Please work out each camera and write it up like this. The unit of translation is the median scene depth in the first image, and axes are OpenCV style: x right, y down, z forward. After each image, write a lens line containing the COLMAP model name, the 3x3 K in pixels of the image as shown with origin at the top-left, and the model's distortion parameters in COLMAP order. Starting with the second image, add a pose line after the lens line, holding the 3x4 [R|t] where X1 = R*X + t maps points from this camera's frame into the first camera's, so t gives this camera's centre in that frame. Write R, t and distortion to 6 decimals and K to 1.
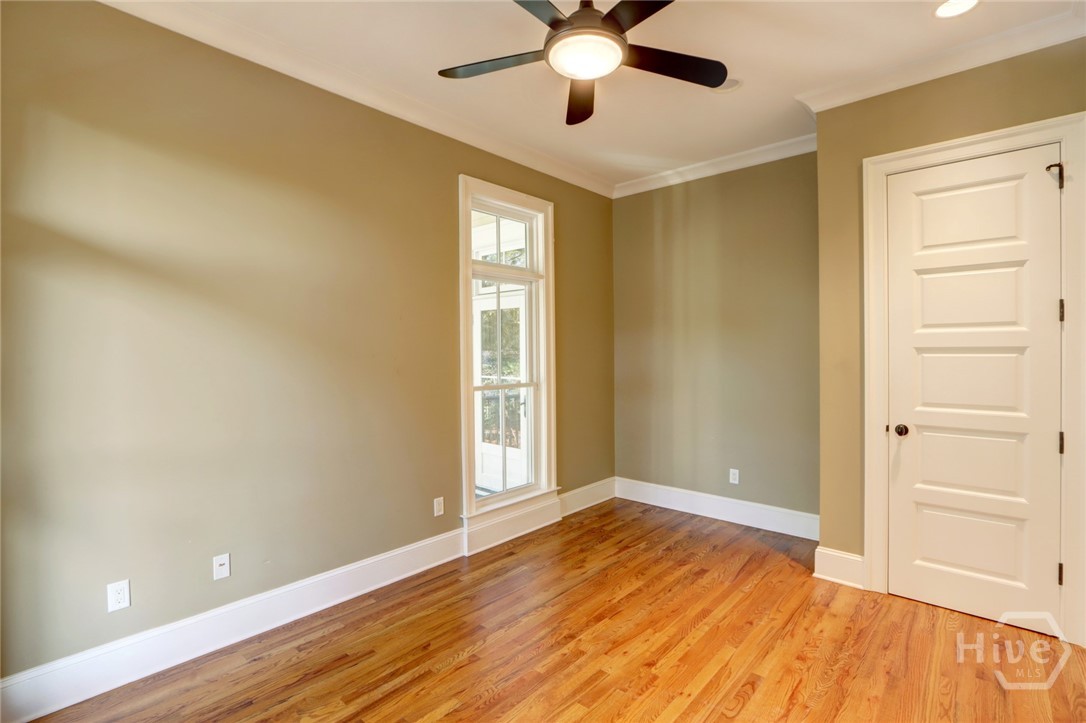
lens RADIAL K [[496.7, 0, 543.0], [0, 496.7, 361.5], [0, 0, 1]] dist [-0.000136, -0.000256]
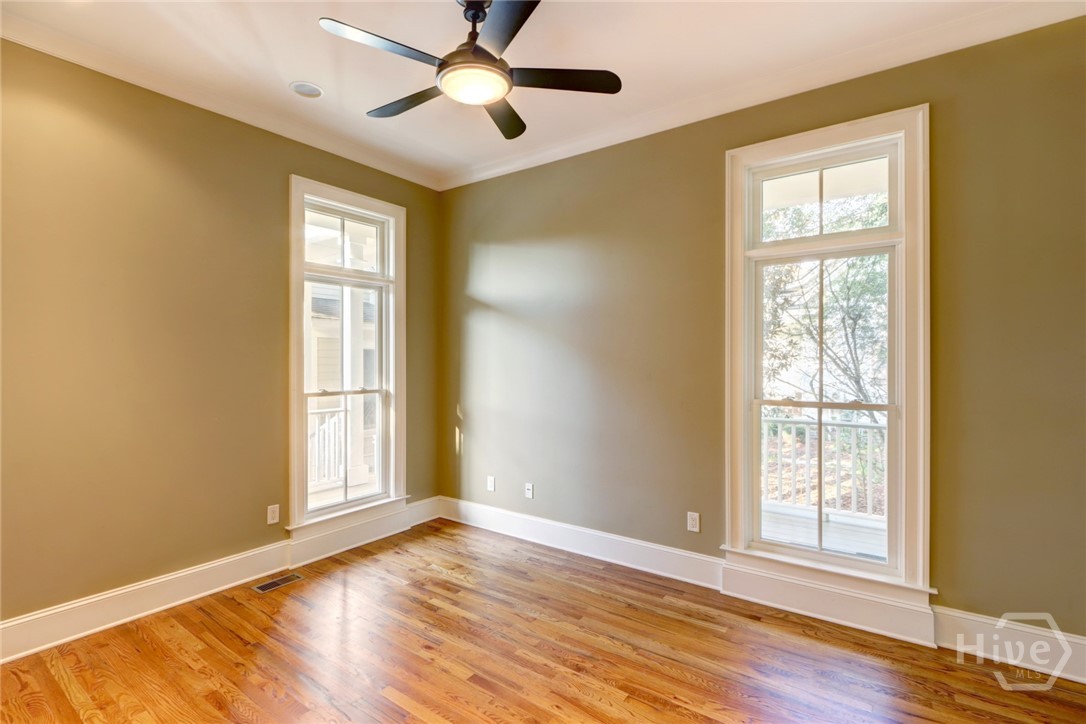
lens RADIAL K [[524.8, 0, 543.0], [0, 524.8, 362.0], [0, 0, 1]] dist [0.000240, 0.000141]
pose [[0.095911, 0.004442, -0.995380, 0.885620], [-0.012899, 0.999912, 0.003219, -0.011207], [0.995306, 0.012531, 0.095960, 0.730667]]
